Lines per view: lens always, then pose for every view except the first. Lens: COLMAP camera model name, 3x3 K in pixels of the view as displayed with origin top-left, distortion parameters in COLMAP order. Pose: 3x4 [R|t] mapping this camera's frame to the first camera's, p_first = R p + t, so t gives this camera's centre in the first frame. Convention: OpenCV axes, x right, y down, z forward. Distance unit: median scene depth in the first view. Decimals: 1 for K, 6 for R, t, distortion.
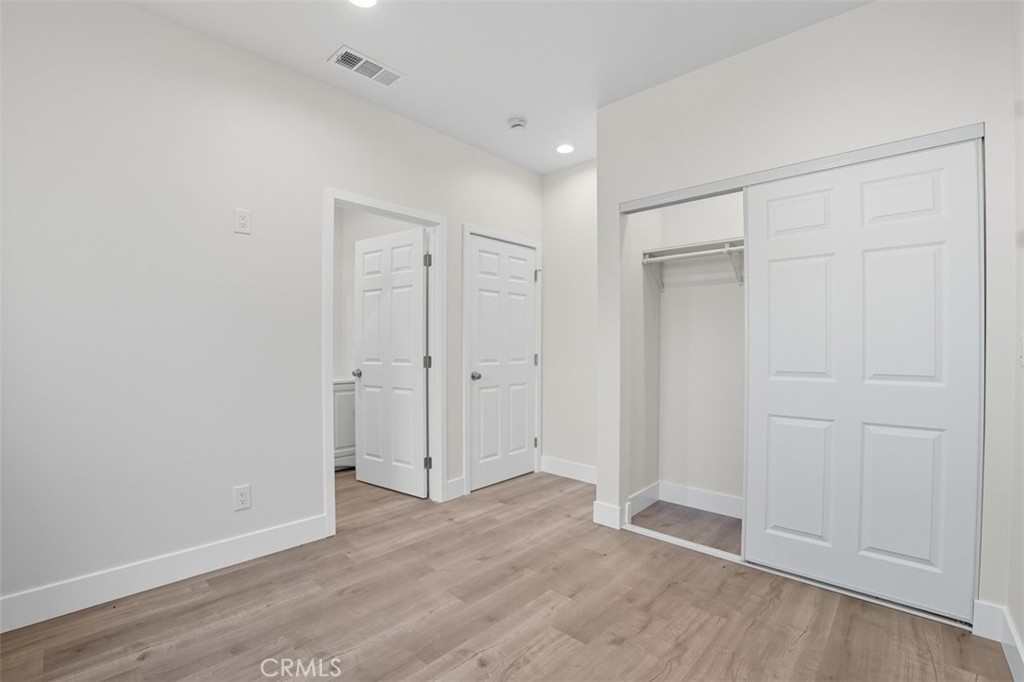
lens RADIAL K [[466.1, 0, 503.2], [0, 466.1, 340.9], [0, 0, 1]] dist [-0.064581, 0.015271]
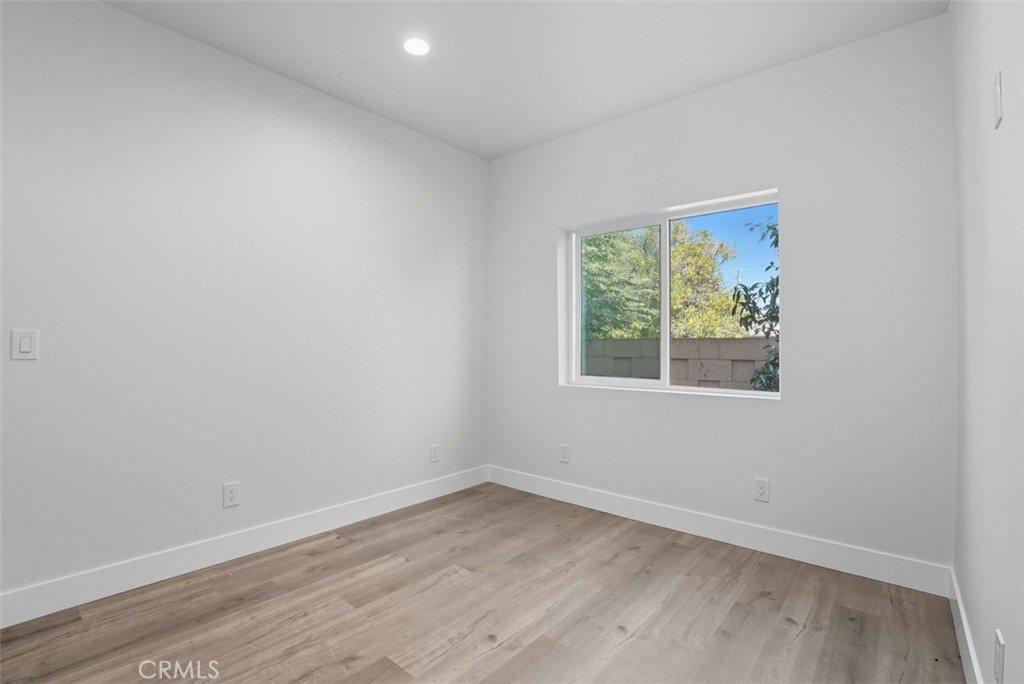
lens RADIAL K [[466.1, 0, 503.2], [0, 466.1, 341.9], [0, 0, 1]] dist [-0.064581, 0.015271]
pose [[-0.999227, -0.007328, -0.038629, -0.023999], [-0.007021, 0.999943, -0.008085, 0.012016], [0.038686, -0.007807, -0.999221, 2.015515]]
